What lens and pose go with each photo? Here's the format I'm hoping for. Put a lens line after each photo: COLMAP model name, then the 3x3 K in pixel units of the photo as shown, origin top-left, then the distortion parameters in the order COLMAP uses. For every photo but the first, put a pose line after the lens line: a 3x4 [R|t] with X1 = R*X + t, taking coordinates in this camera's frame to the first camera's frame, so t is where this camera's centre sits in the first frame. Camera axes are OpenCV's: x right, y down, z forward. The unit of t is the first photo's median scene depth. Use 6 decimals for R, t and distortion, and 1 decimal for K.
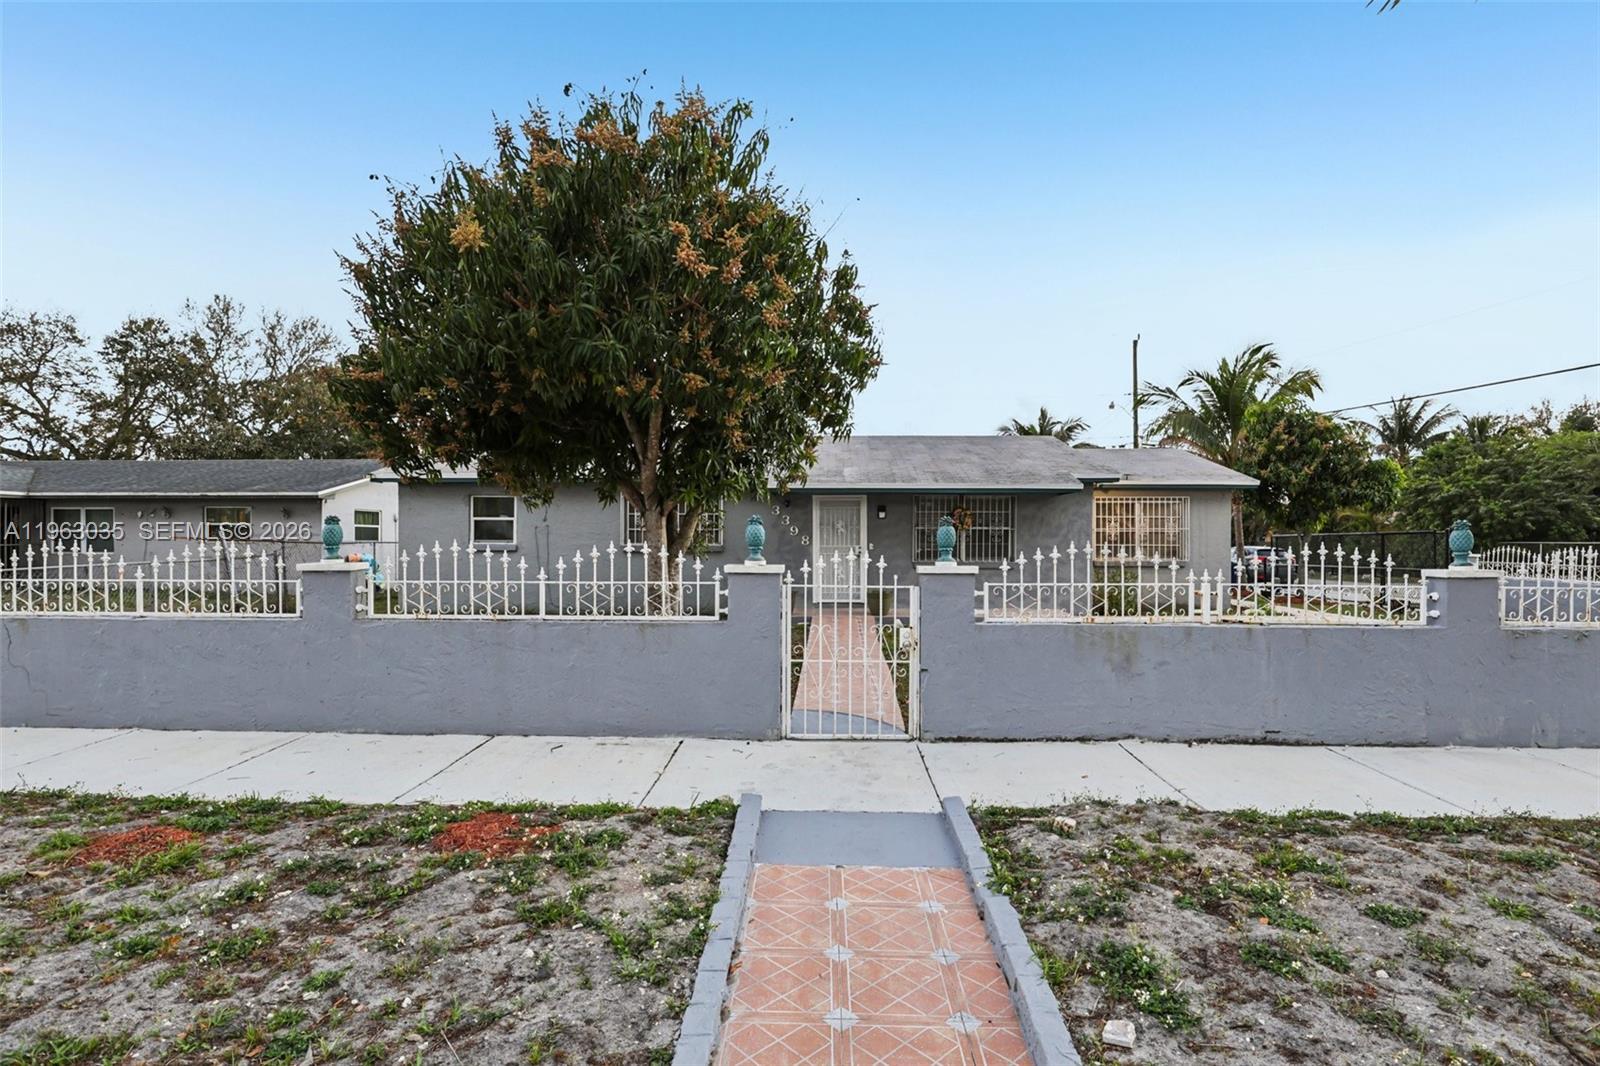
lens RADIAL K [[839.2, 0, 800.0], [0, 839.2, 533.0], [0, 0, 1]] dist [0.000558, 0.000024]
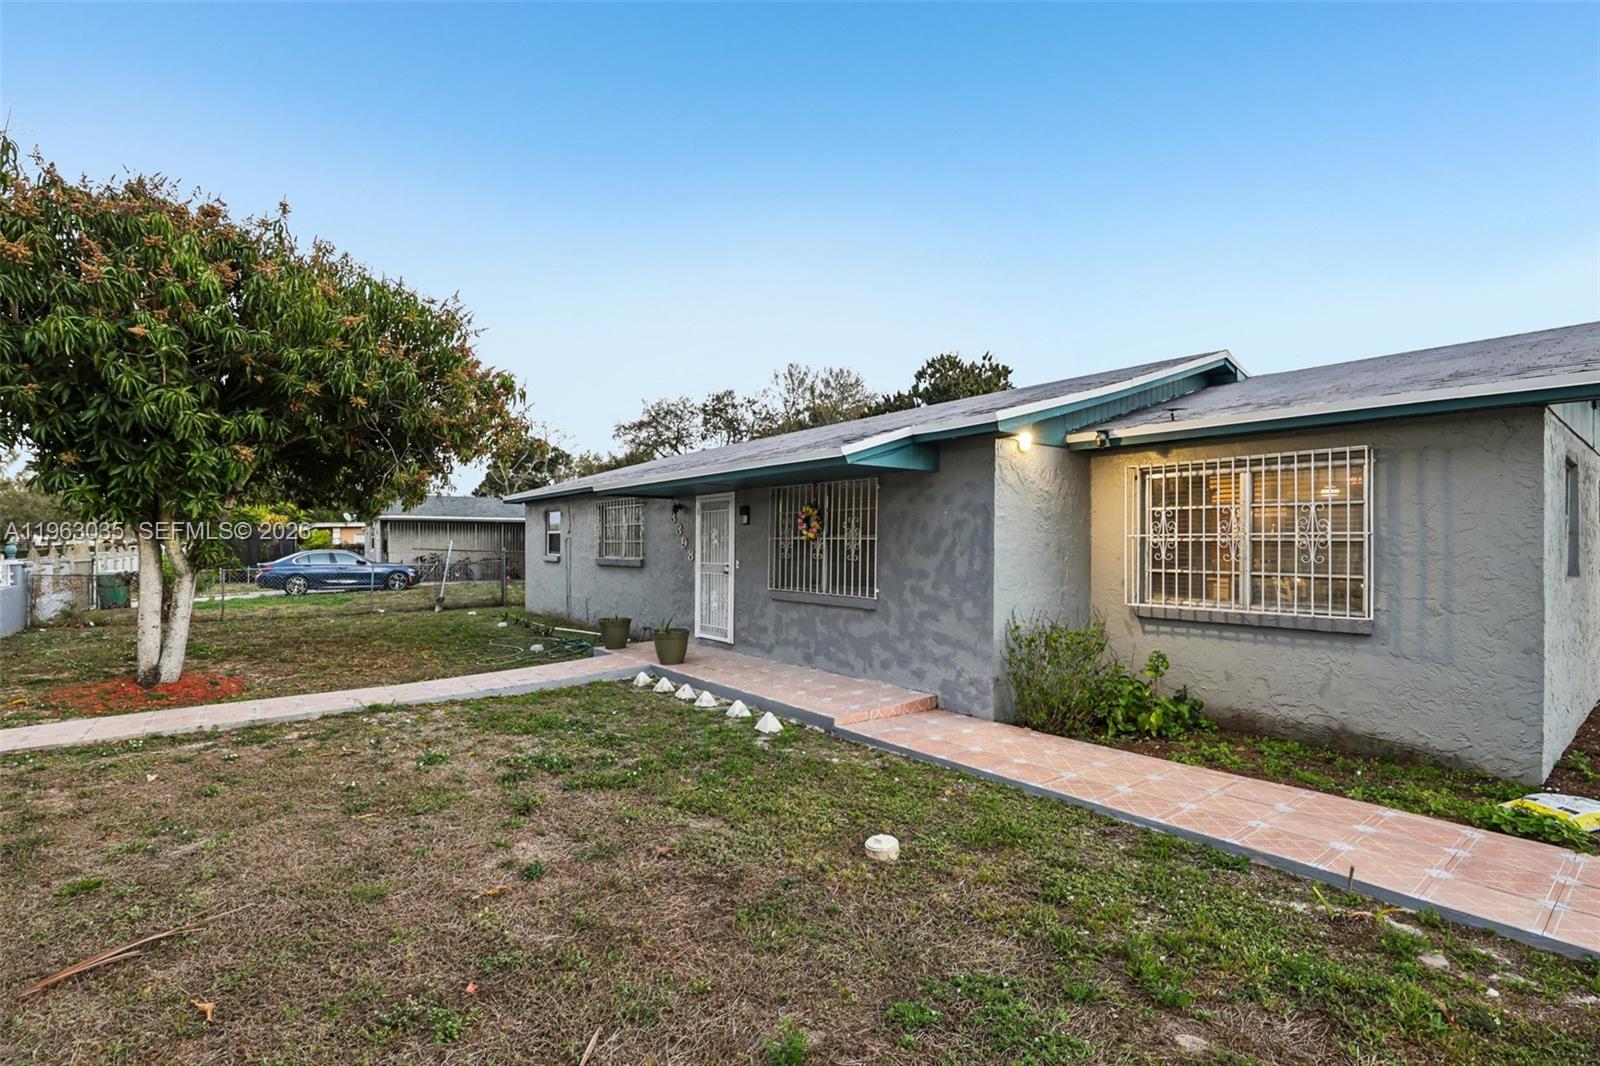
lens RADIAL K [[721.5, 0, 800.0], [0, 721.5, 533.0], [0, 0, 1]] dist [-0.061085, 0.000144]
pose [[0.651772, -0.012951, -0.758304, 0.577619], [0.005520, 0.999909, -0.012333, -0.002672], [0.758395, 0.003852, 0.651784, 0.642741]]
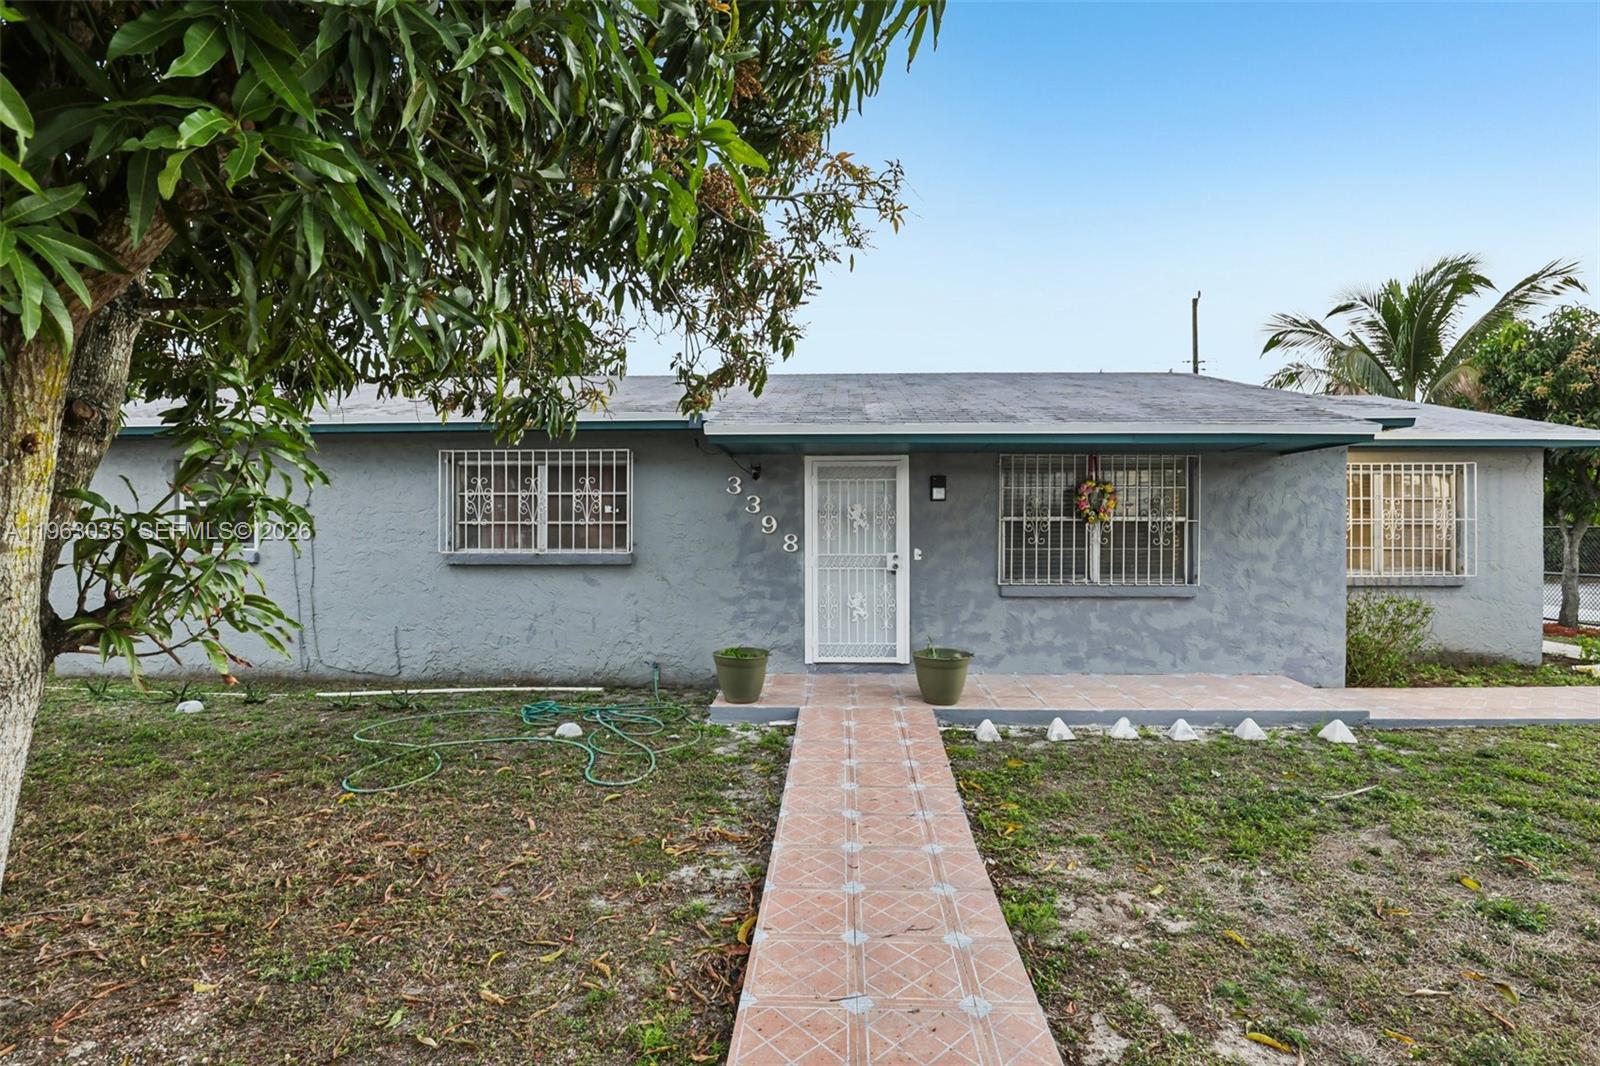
lens RADIAL K [[721.5, 0, 800.0], [0, 721.5, 533.0], [0, 0, 1]] dist [-0.061085, 0.000144]
pose [[0.999631, -0.002081, -0.027080, 0.024297], [0.002487, 0.999885, 0.014966, -0.004056], [0.027046, -0.015028, 0.999521, 0.552693]]
